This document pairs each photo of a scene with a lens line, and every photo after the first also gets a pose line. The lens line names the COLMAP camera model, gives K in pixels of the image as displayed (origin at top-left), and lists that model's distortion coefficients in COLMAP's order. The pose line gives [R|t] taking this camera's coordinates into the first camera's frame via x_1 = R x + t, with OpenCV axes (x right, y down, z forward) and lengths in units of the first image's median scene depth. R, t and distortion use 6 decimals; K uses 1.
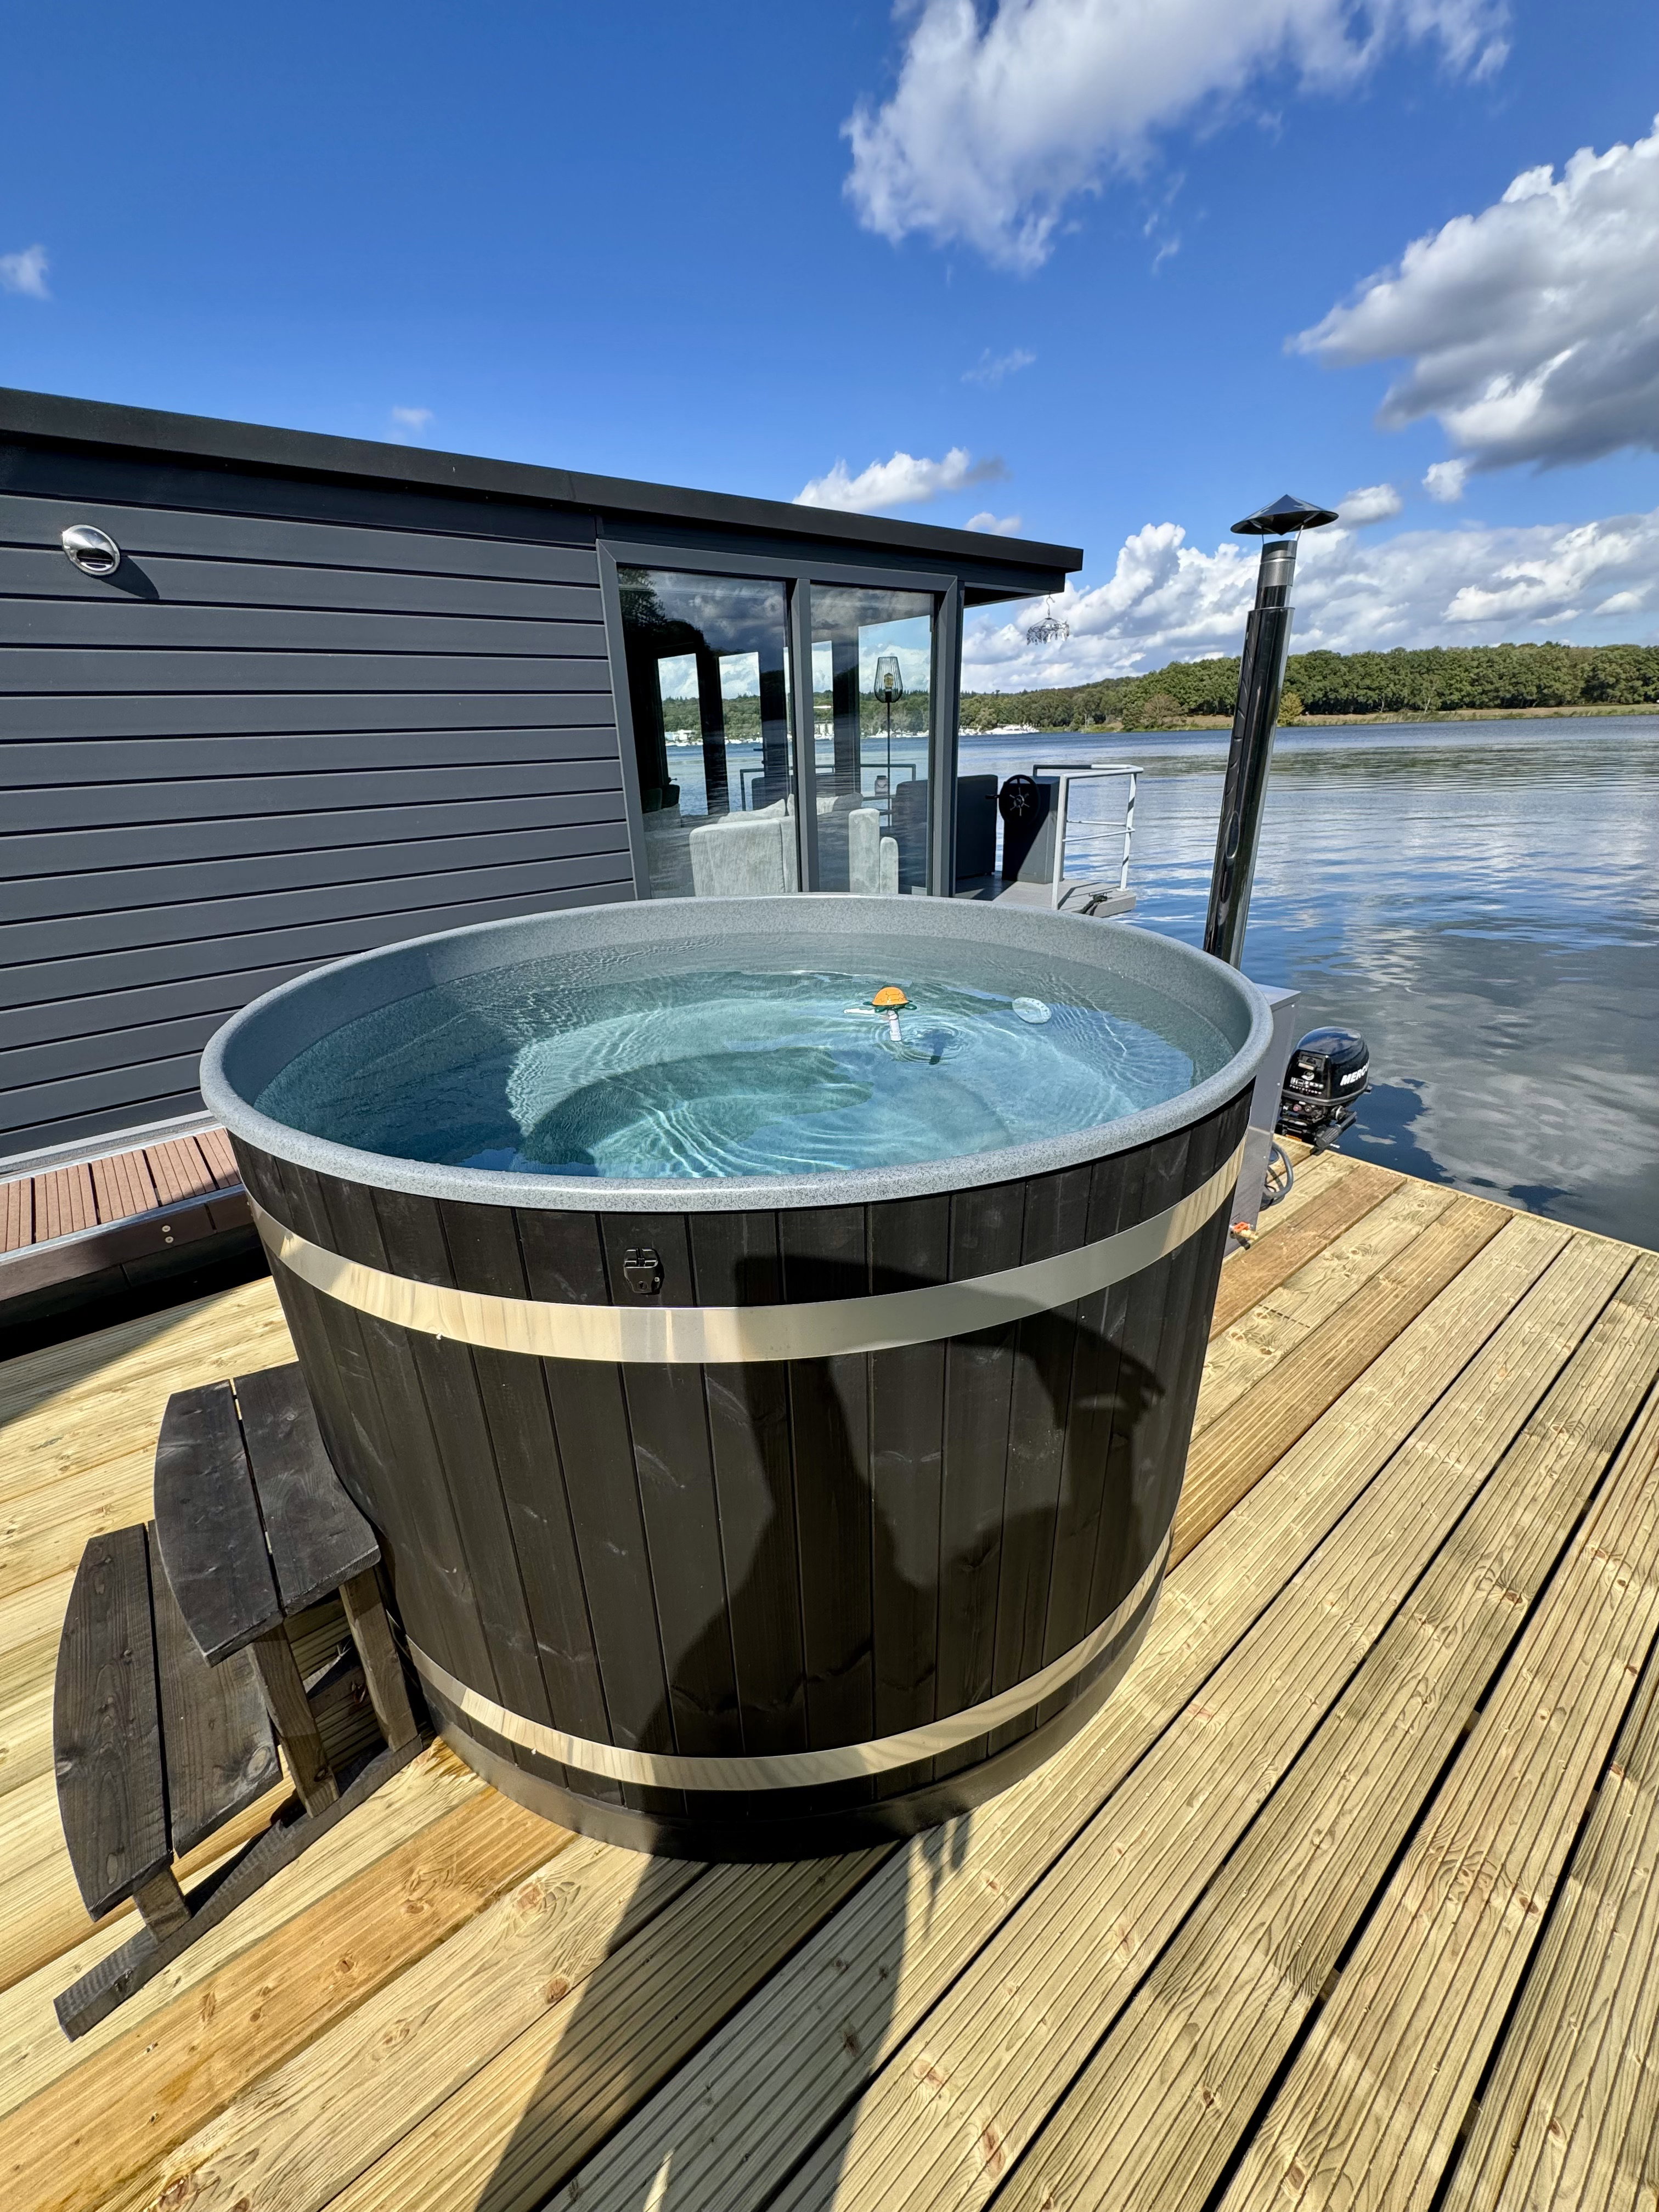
lens RADIAL K [[869.5, 0, 844.3], [0, 869.5, 1090.2], [0, 0, 1]] dist [-0.007581, 0.001636]
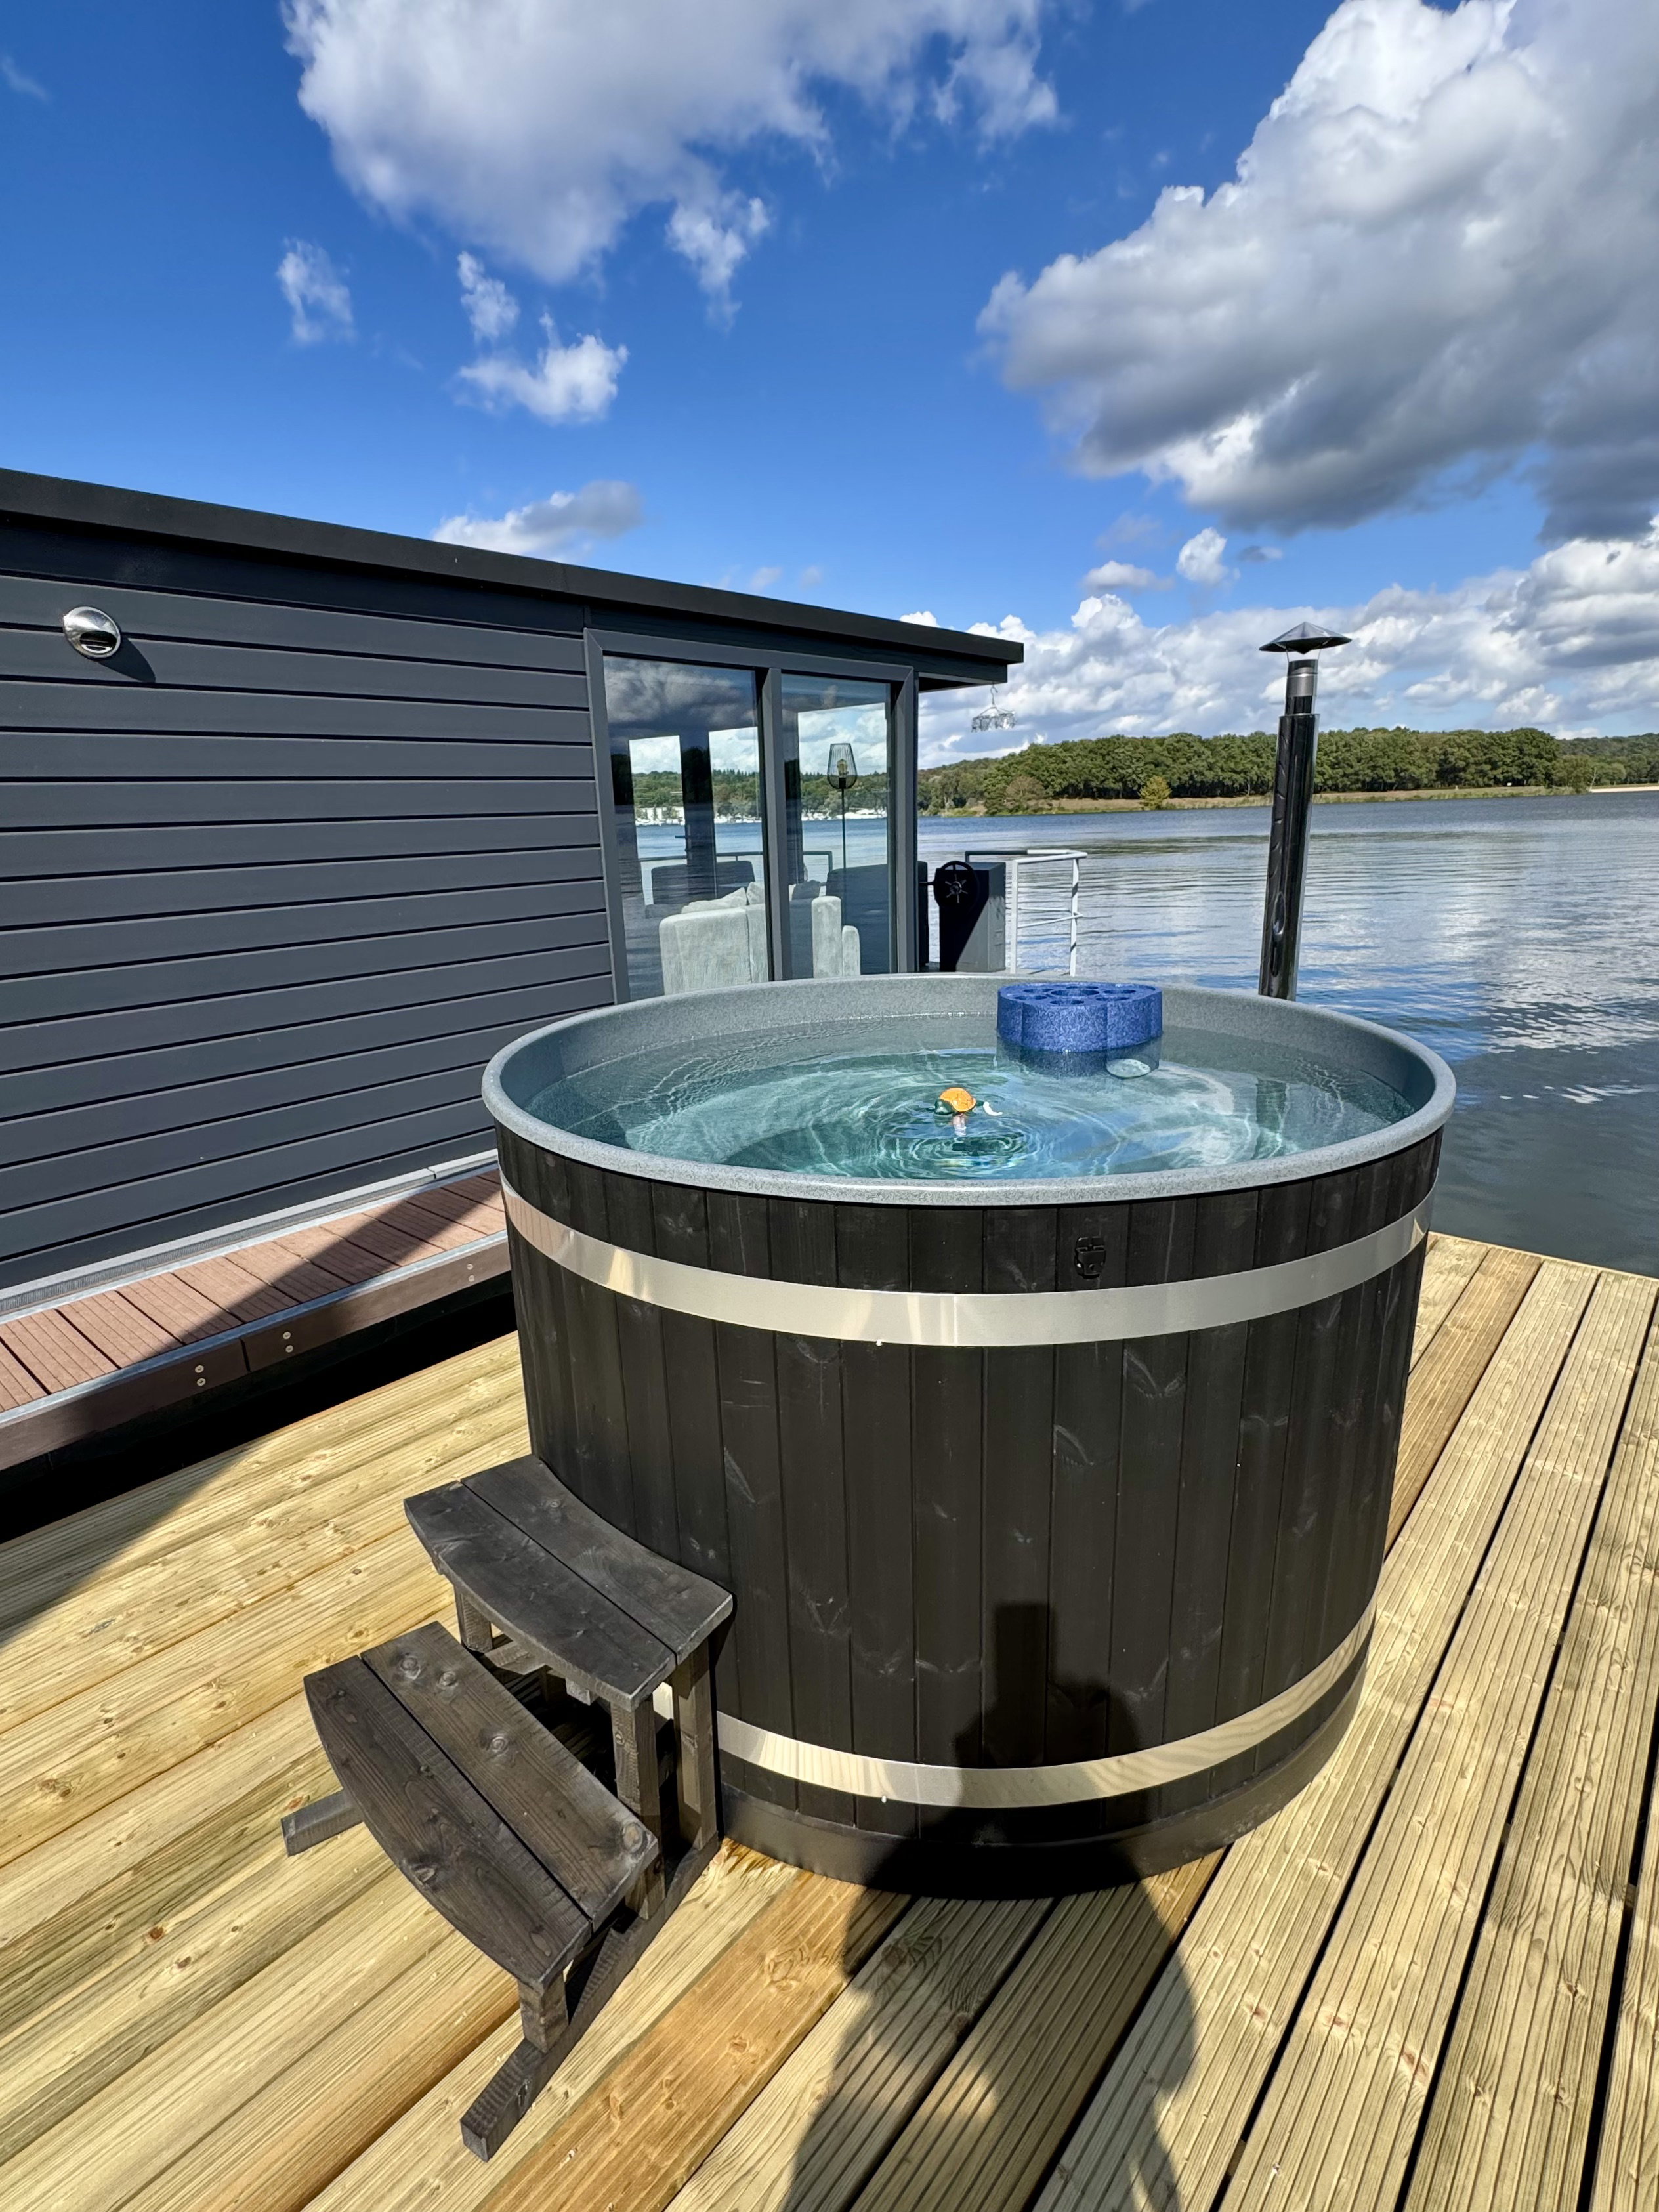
lens RADIAL K [[1039.4, 0, 824.5], [0, 1039.4, 1094.6], [0, 0, 1]] dist [0.000223, -0.001811]
pose [[0.987198, -0.042784, 0.153653, -0.290195], [0.062216, 0.990332, -0.123979, 0.051061], [-0.146863, 0.131951, 0.980316, -0.138697]]
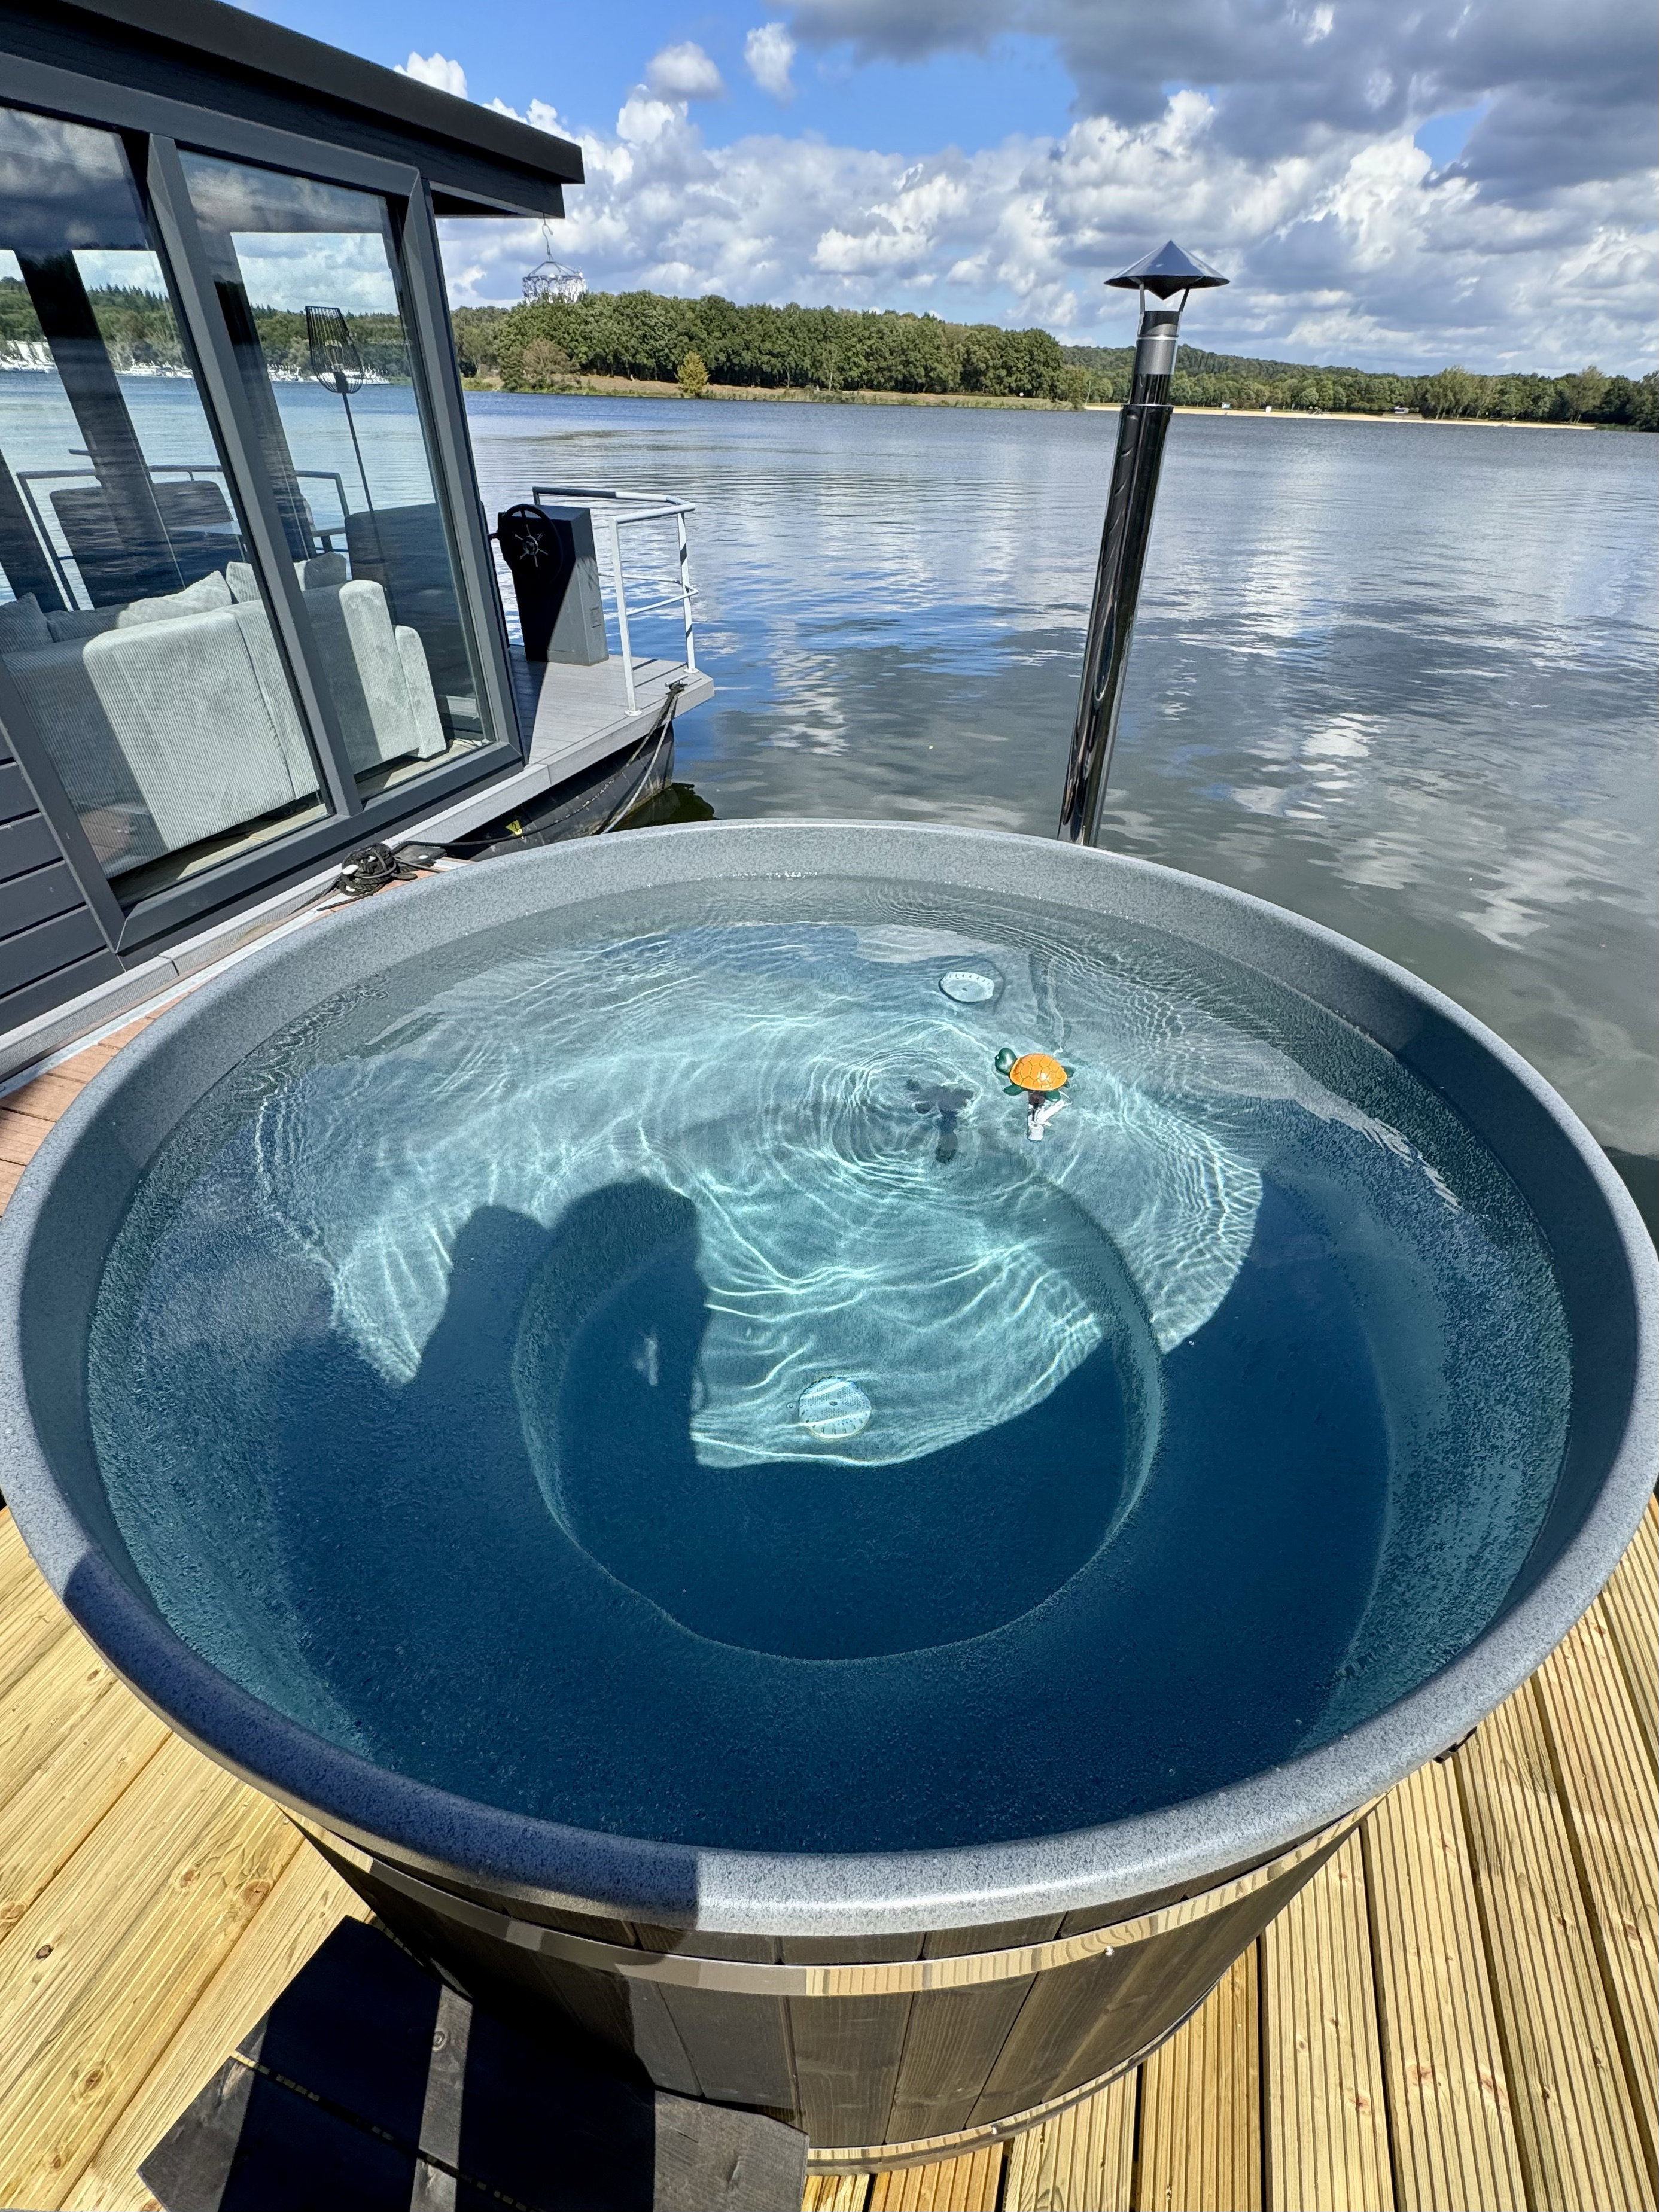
lens RADIAL K [[925.3, 0, 834.3], [0, 925.3, 1099.2], [0, 0, 1]] dist [0.001060, -0.000811]
pose [[0.827356, -0.296845, 0.476828, -0.231890], [0.158433, 0.937800, 0.308918, -0.210413], [-0.538870, -0.180040, 0.822924, 0.292352]]
